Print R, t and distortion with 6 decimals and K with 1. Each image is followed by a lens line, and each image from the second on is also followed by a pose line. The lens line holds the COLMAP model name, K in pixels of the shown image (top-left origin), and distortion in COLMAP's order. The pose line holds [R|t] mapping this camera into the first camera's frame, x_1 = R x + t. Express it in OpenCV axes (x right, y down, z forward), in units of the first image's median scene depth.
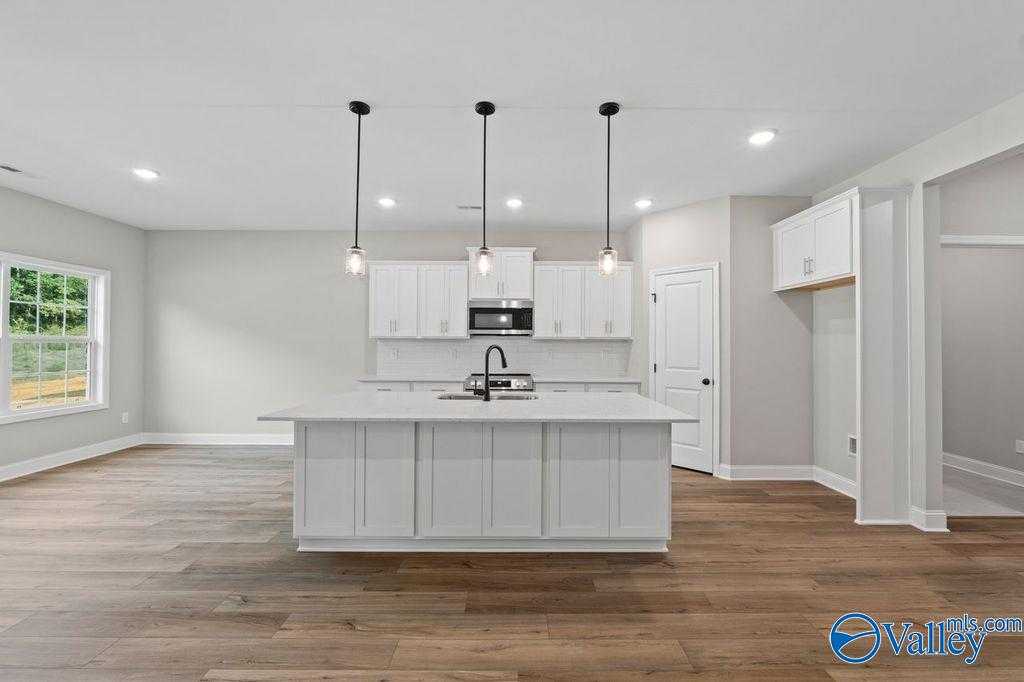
lens RADIAL K [[430.4, 0, 510.0], [0, 430.4, 339.1], [0, 0, 1]] dist [-0.003558, -0.001021]
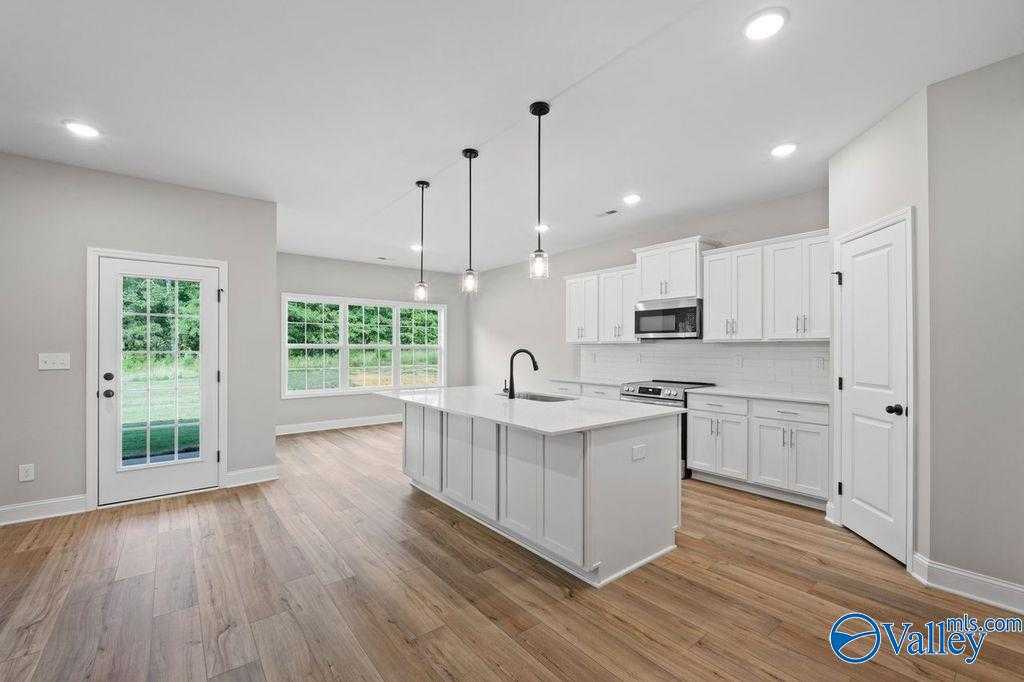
lens RADIAL K [[430.4, 0, 512.6], [0, 430.4, 346.9], [0, 0, 1]] dist [-0.003558, -0.001021]
pose [[0.621229, -0.007519, -0.783593, 0.957029], [0.013049, 0.999915, 0.000751, 0.006302], [0.783520, -0.010692, 0.621275, 0.338399]]
